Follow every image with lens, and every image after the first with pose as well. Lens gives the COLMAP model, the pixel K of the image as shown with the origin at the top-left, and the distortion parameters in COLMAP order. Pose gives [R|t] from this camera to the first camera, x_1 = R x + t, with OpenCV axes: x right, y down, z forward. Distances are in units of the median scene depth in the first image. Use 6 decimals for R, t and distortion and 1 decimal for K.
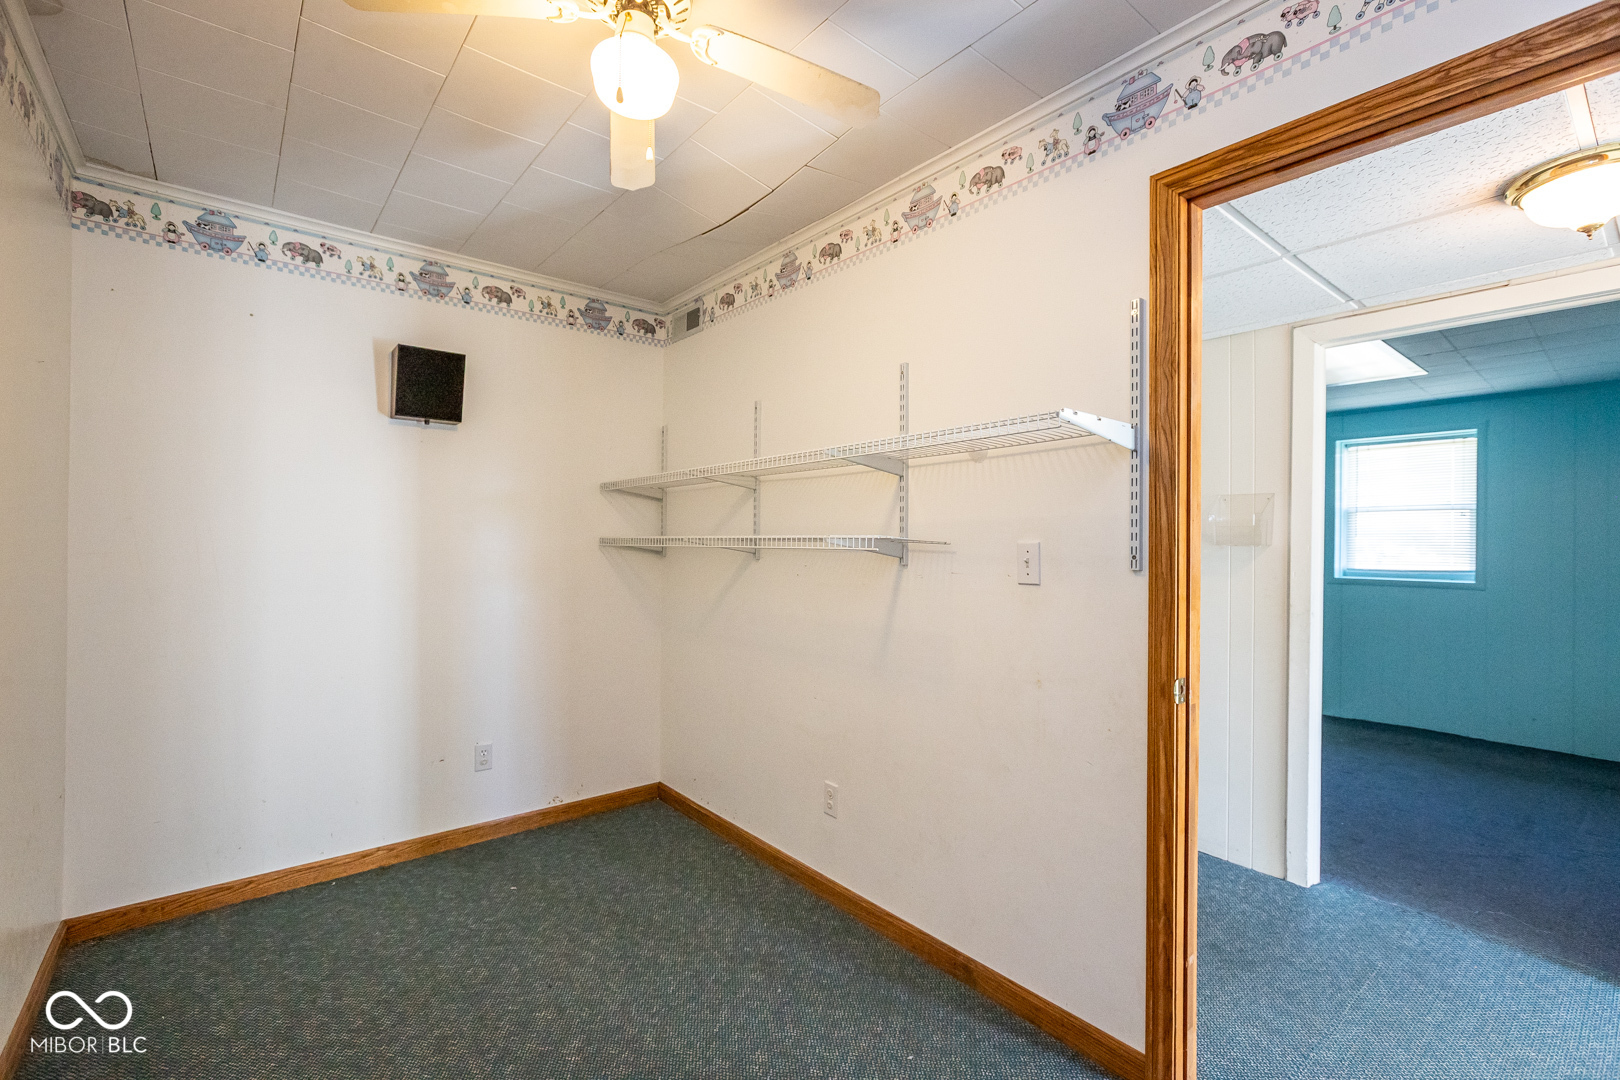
lens RADIAL K [[729.7, 0, 805.7], [0, 729.7, 543.3], [0, 0, 1]] dist [0.000391, 0.001509]
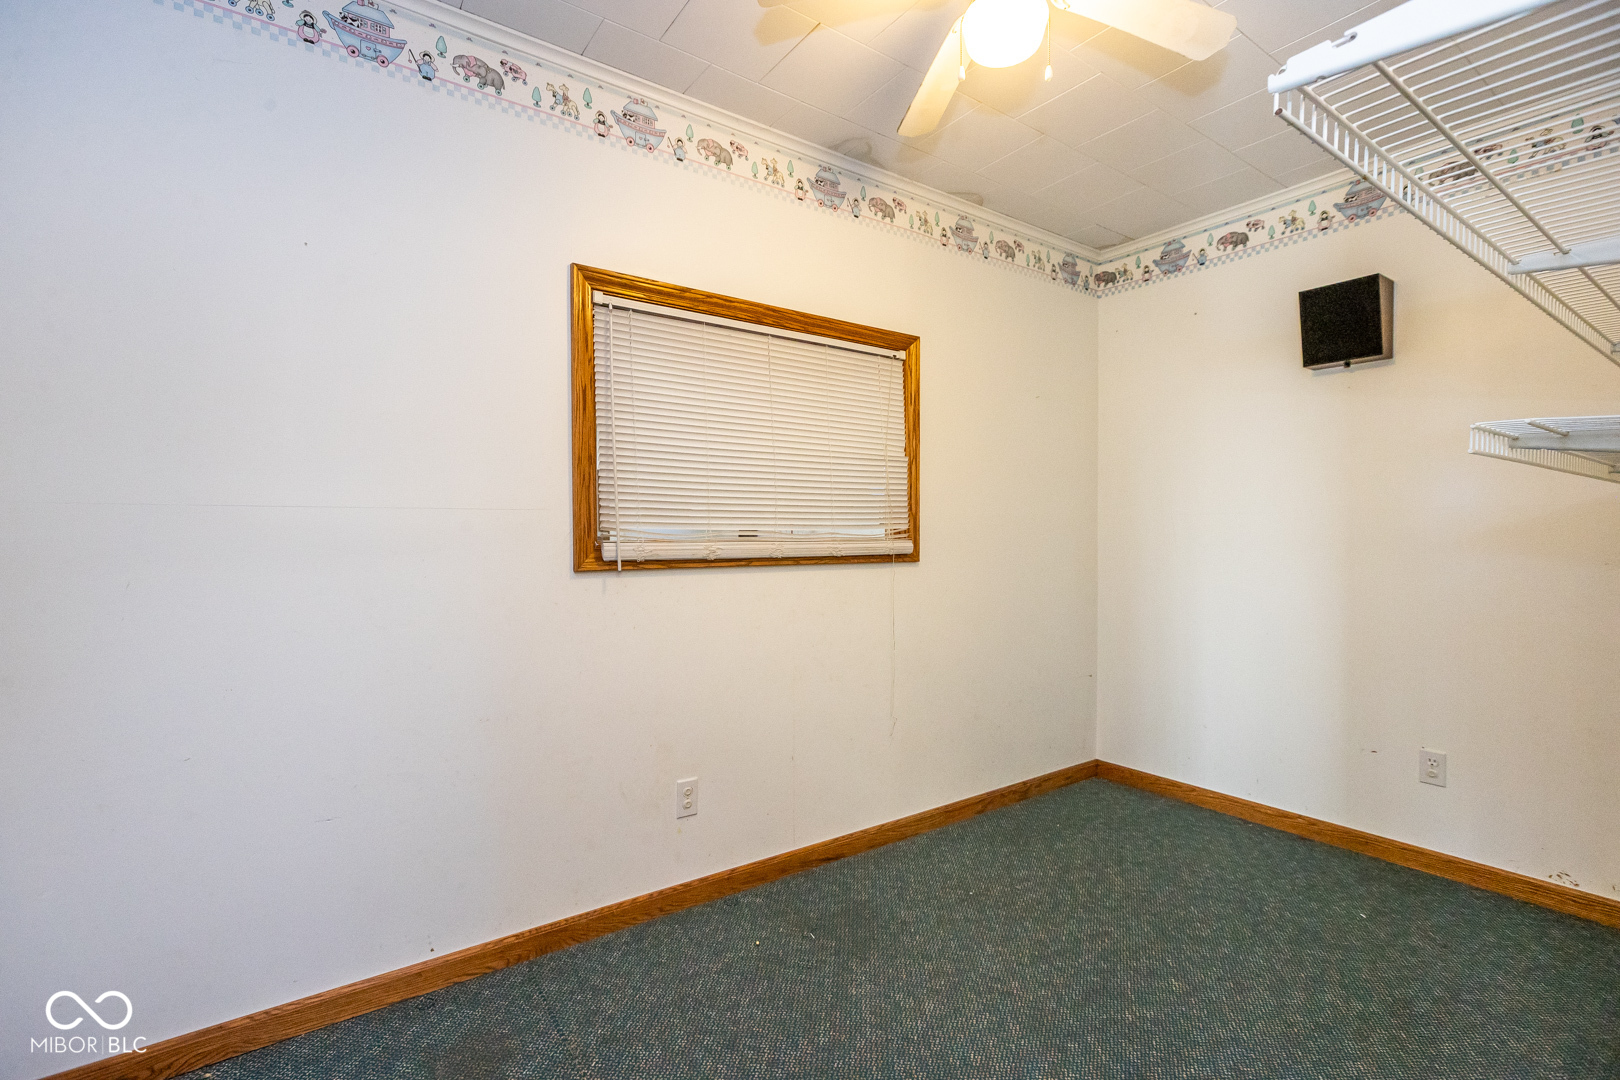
lens RADIAL K [[729.7, 0, 808.5], [0, 729.7, 545.5], [0, 0, 1]] dist [0.000391, 0.001509]
pose [[-0.070679, 0.010268, -0.997446, 0.506854], [0.000118, 0.999947, 0.010285, 0.055459], [0.997499, 0.000609, -0.070676, 0.488614]]
